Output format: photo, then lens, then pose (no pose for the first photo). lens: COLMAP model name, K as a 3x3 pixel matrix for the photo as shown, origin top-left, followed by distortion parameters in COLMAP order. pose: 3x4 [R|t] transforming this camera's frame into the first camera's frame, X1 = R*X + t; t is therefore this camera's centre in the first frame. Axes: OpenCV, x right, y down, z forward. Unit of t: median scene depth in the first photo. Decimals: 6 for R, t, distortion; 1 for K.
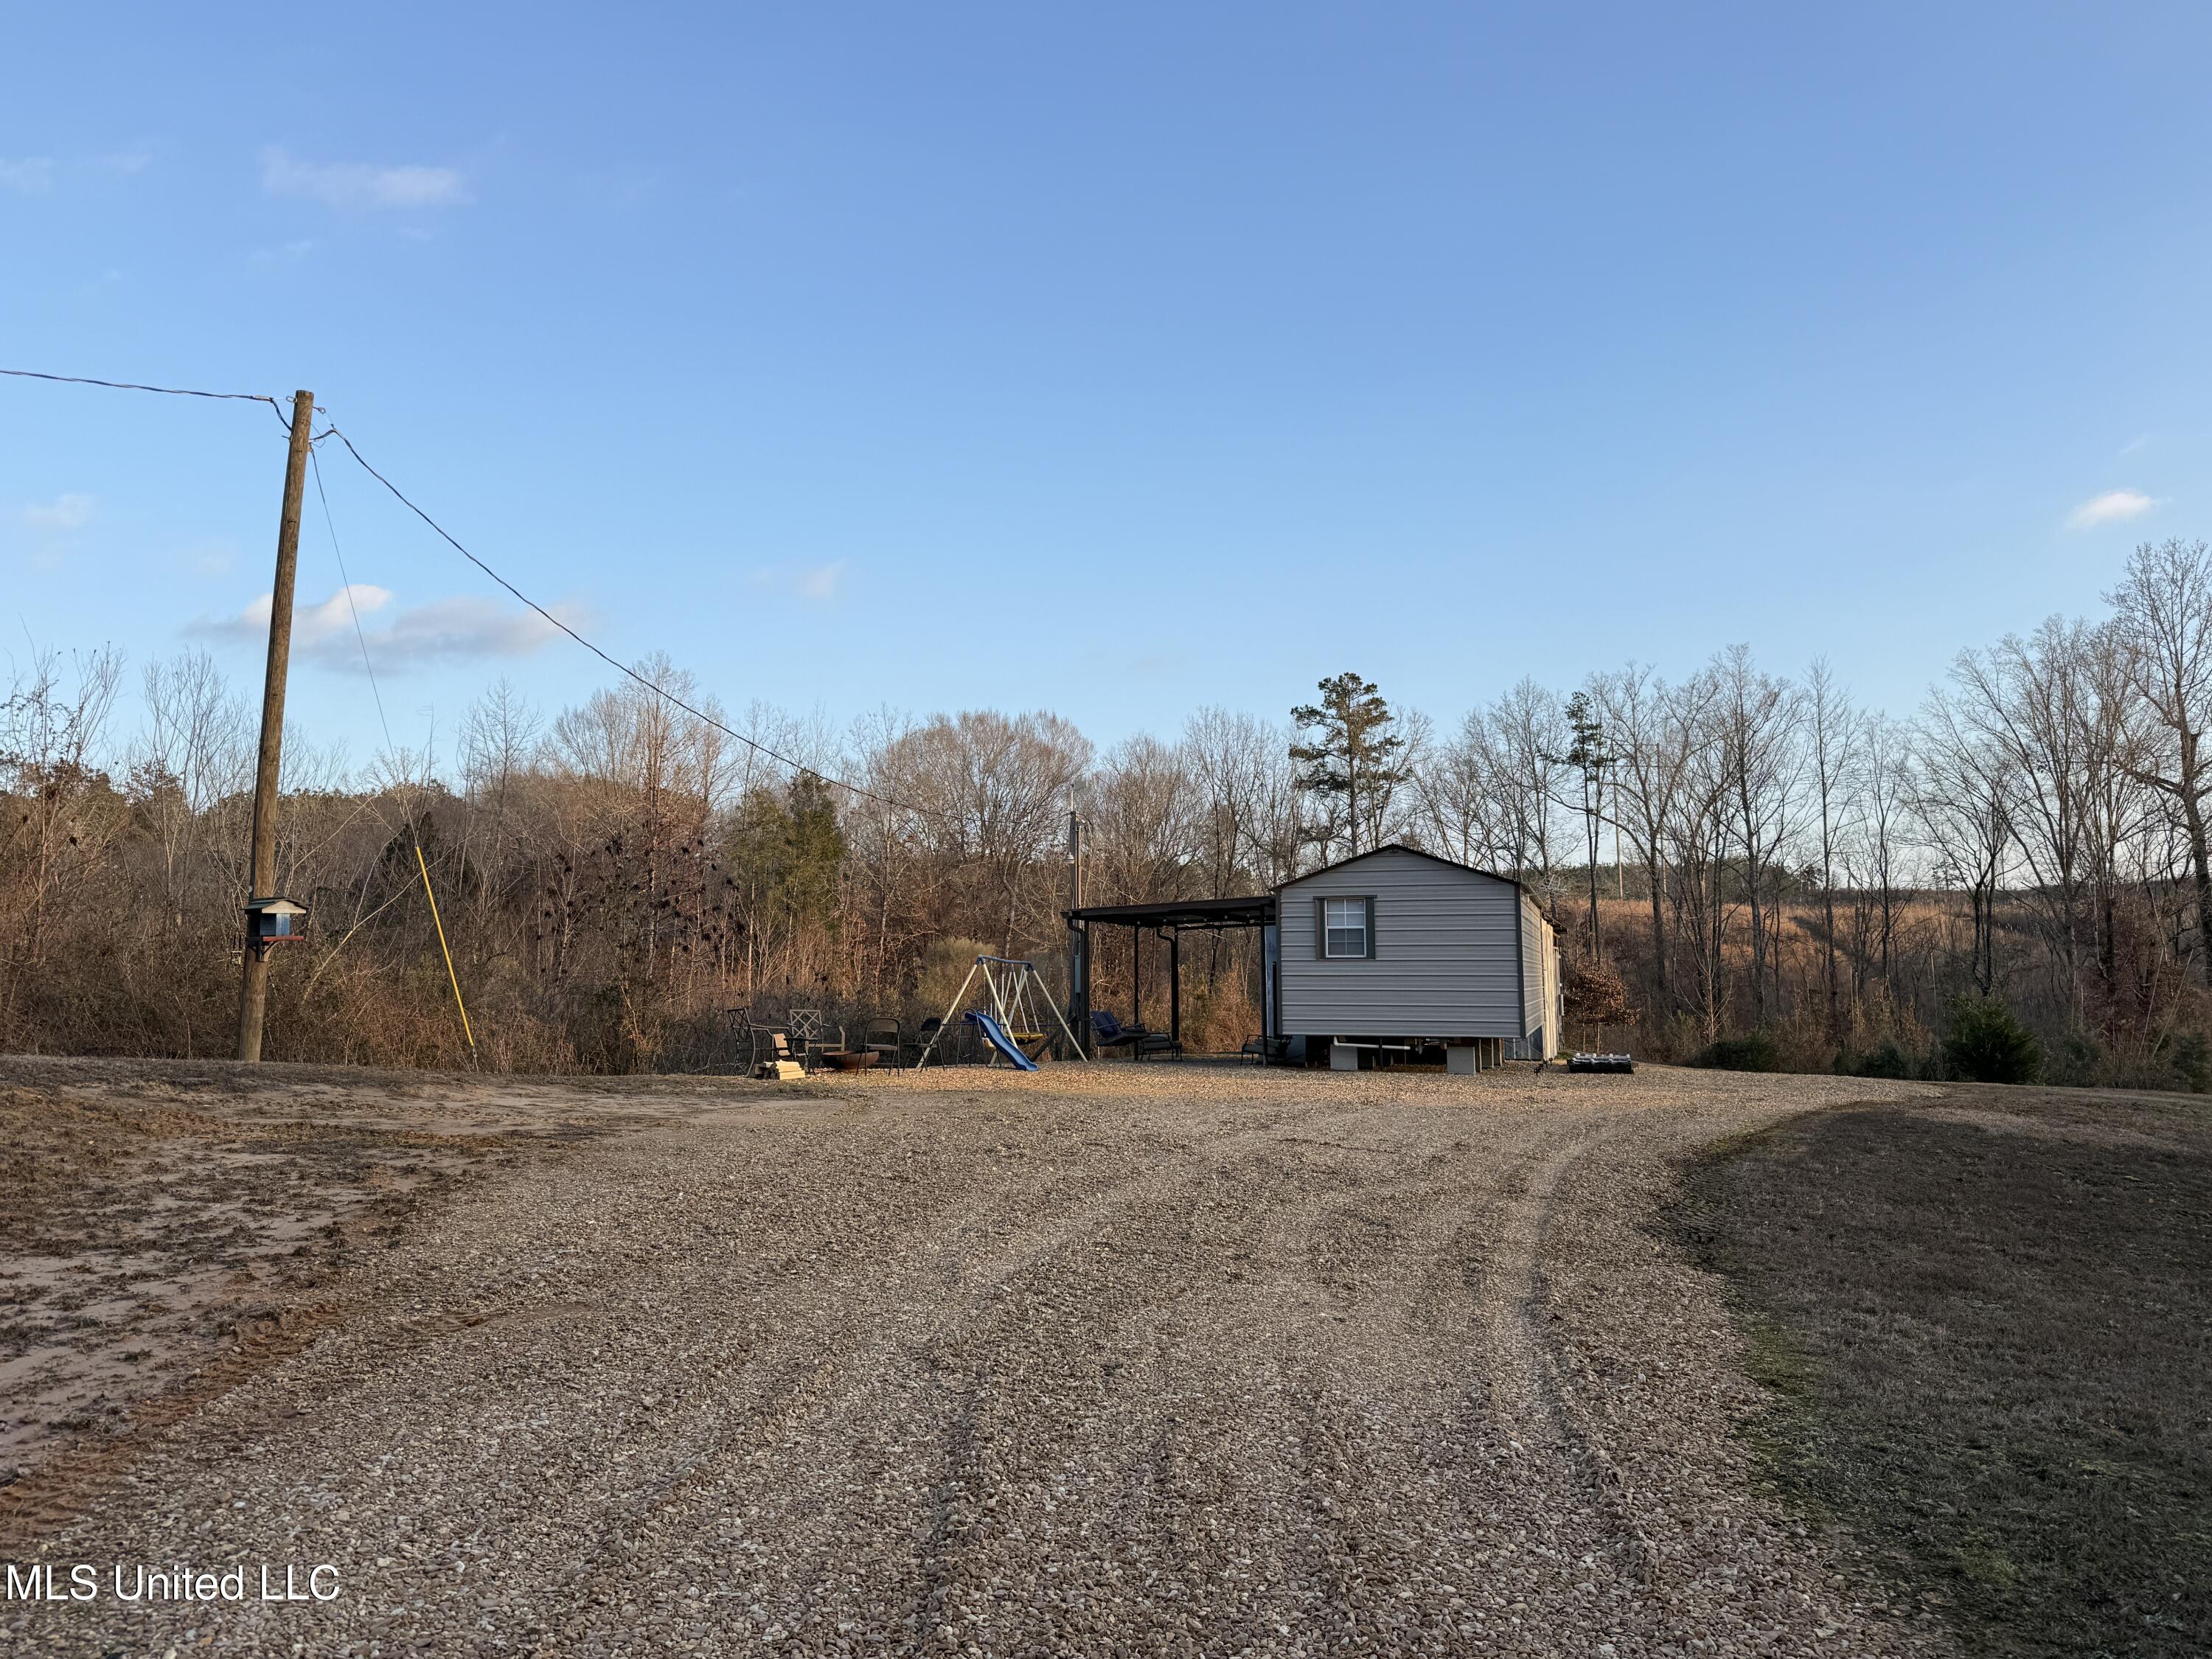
lens RADIAL K [[1606.9, 0, 1104.5], [0, 1606.9, 826.4], [0, 0, 1]] dist [0.001570, -0.000137]
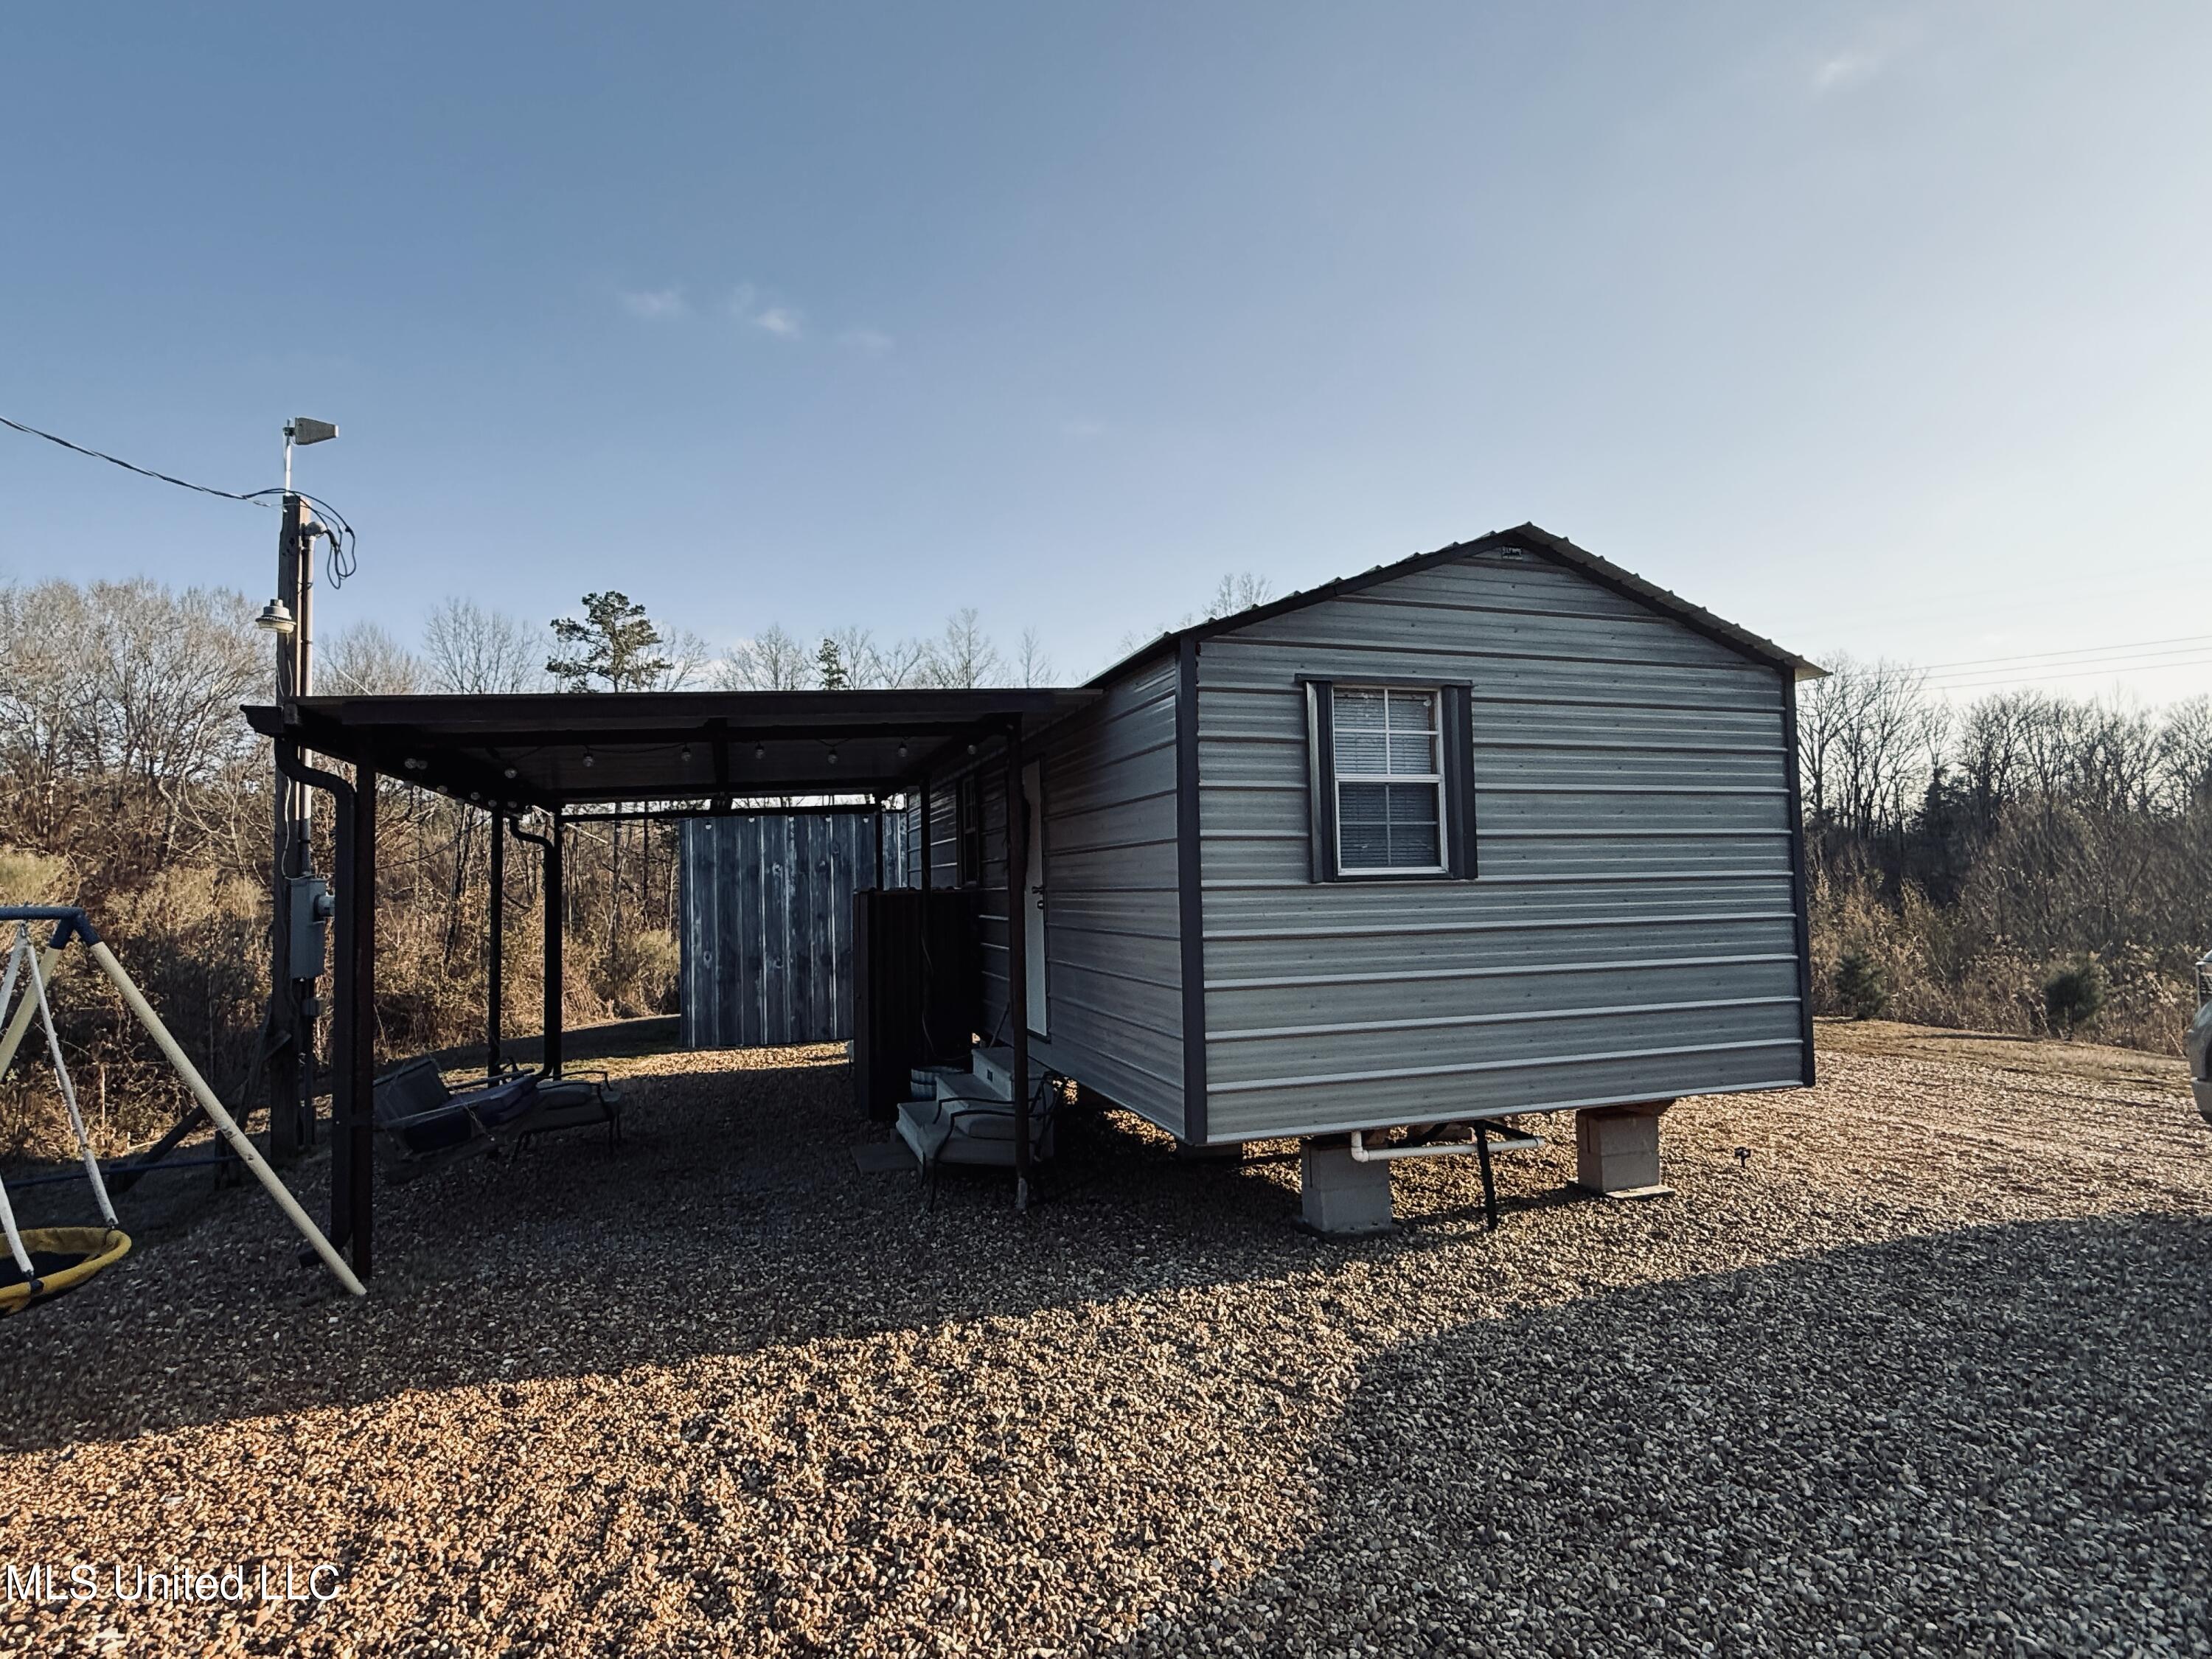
lens RADIAL K [[1140.2, 0, 1111.7], [0, 1140.2, 822.8], [0, 0, 1]] dist [0.001168, -0.000218]
pose [[0.813004, 0.015880, 0.582042, -0.006521], [-0.036322, 0.999064, 0.023476, 0.019782], [-0.581124, -0.040227, 0.812820, 0.247047]]
